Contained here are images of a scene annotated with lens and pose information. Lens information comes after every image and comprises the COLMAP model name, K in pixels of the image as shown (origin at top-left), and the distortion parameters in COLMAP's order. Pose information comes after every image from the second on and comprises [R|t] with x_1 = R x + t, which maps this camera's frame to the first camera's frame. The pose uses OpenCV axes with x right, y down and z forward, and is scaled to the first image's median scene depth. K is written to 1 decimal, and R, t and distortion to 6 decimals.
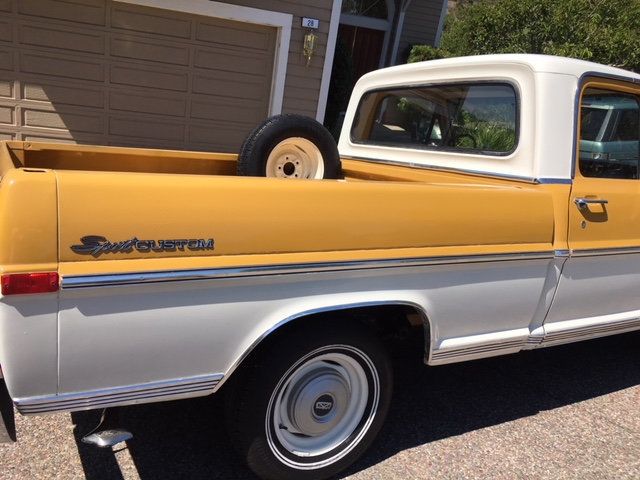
lens RADIAL K [[547.8, 0, 320.0], [0, 547.8, 240.0], [0, 0, 1]] dist [0.073578, -0.110839]
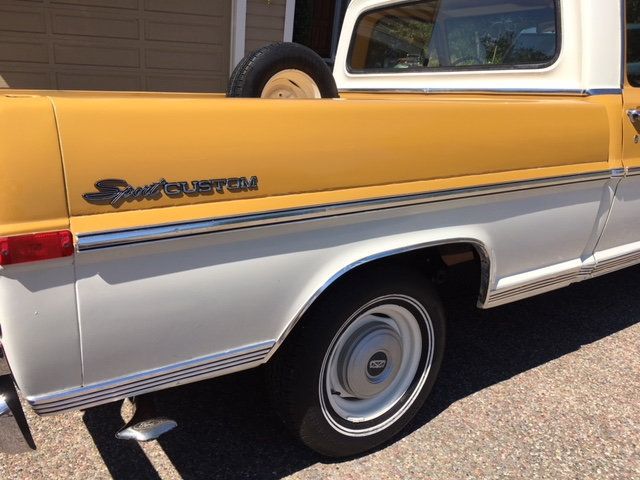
lens RADIAL K [[547.8, 0, 320.0], [0, 547.8, 240.0], [0, 0, 1]] dist [0.073578, -0.110839]
pose [[0.994543, -0.080702, 0.066113, -0.125426], [0.074822, 0.993390, 0.087050, 0.021212], [-0.072701, -0.081629, 0.994008, 0.151335]]
